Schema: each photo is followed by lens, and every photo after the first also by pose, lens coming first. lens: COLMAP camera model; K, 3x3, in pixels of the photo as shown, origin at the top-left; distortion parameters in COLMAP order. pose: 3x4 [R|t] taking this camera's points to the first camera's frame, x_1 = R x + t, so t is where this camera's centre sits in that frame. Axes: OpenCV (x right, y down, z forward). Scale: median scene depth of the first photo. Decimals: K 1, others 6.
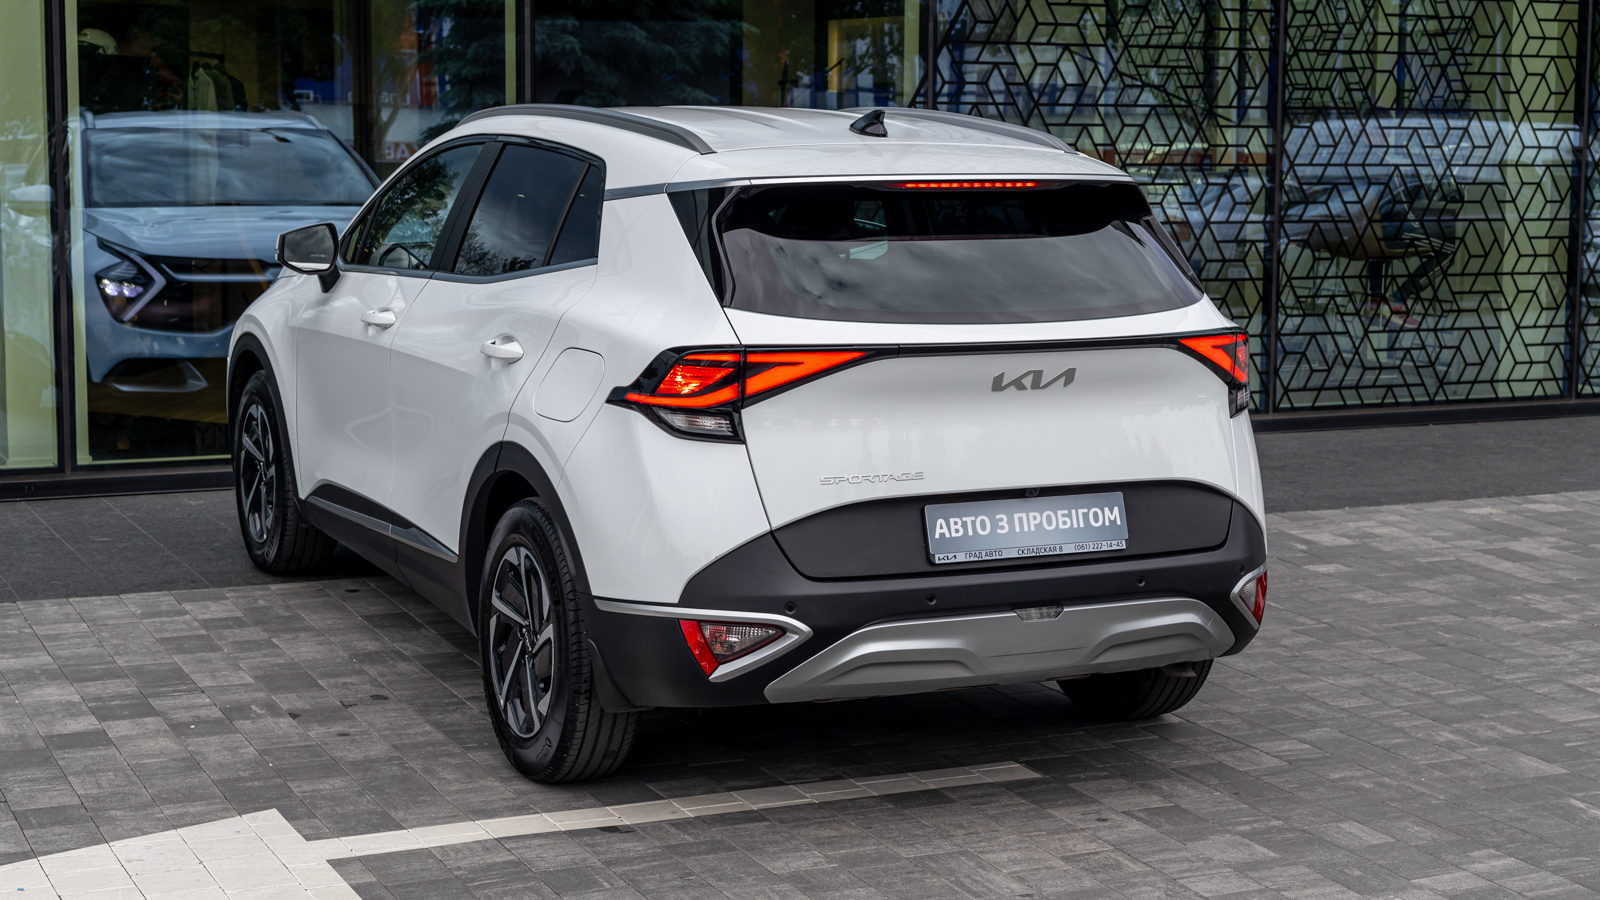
lens RADIAL K [[2777.3, 0, 800.0], [0, 2777.3, 450.0], [0, 0, 1]] dist [0.043677, -0.047181]
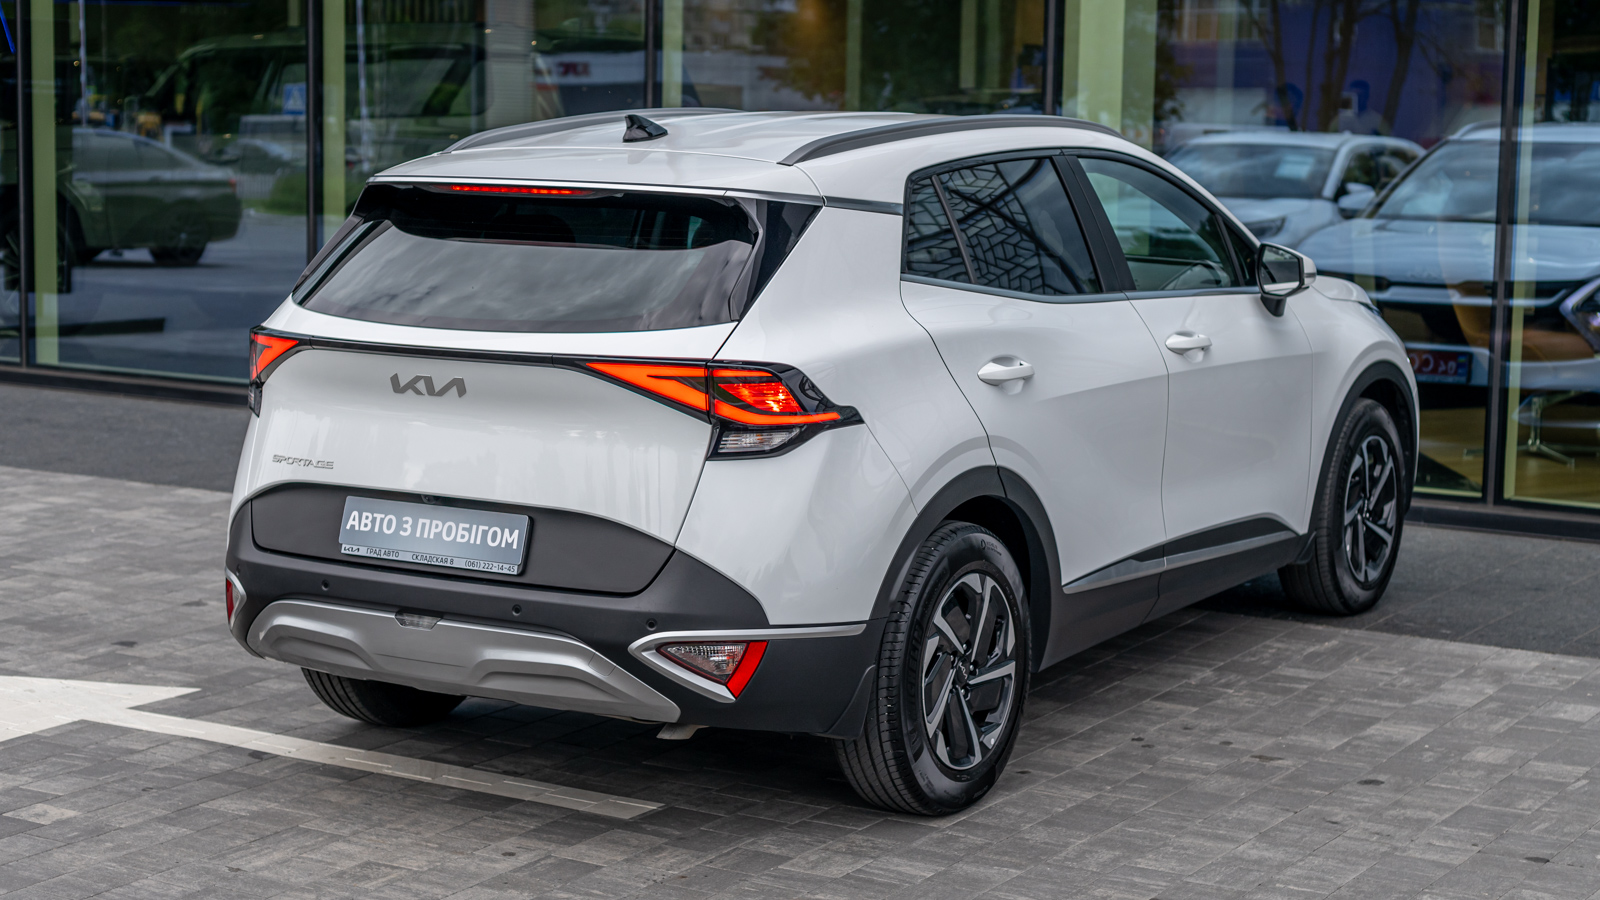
lens RADIAL K [[2777.3, 0, 800.0], [0, 2777.3, 450.0], [0, 0, 1]] dist [0.043677, -0.047181]
pose [[0.534028, 0.106648, -0.838713, 0.987714], [-0.119917, 0.991538, 0.049727, -0.067602], [0.836919, 0.074020, 0.542298, 0.575552]]
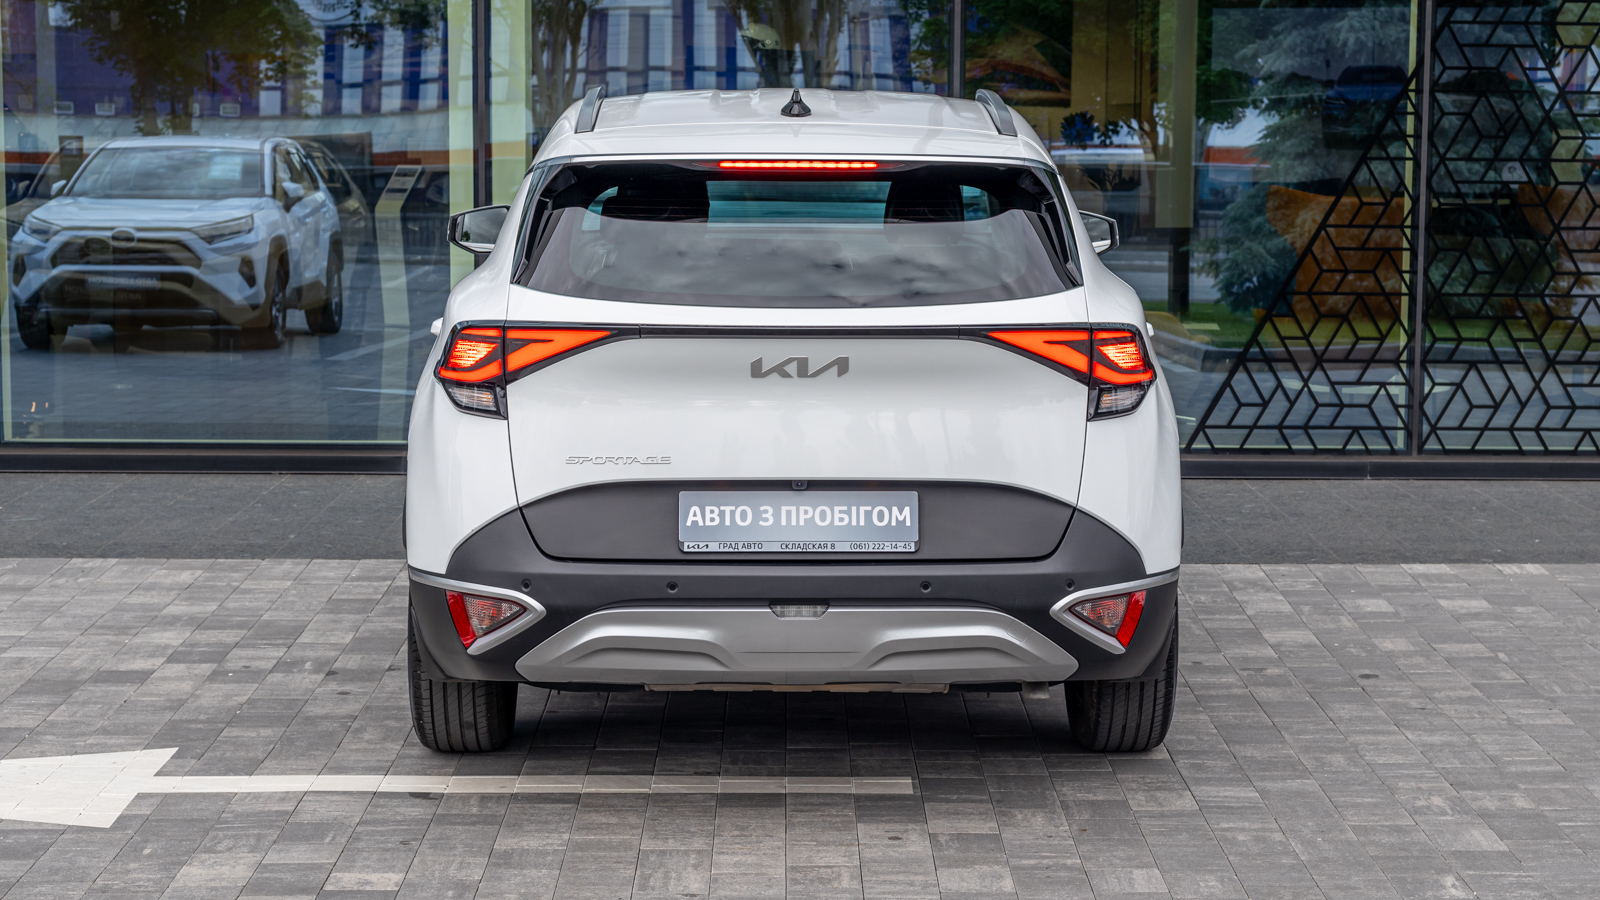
lens RADIAL K [[2777.3, 0, 800.0], [0, 2777.3, 450.0], [0, 0, 1]] dist [0.043677, -0.047181]
pose [[0.905841, 0.046459, -0.421063, 0.489015], [-0.052530, 0.998615, -0.002824, 0.005918], [0.420348, 0.024676, 0.907027, 0.131627]]
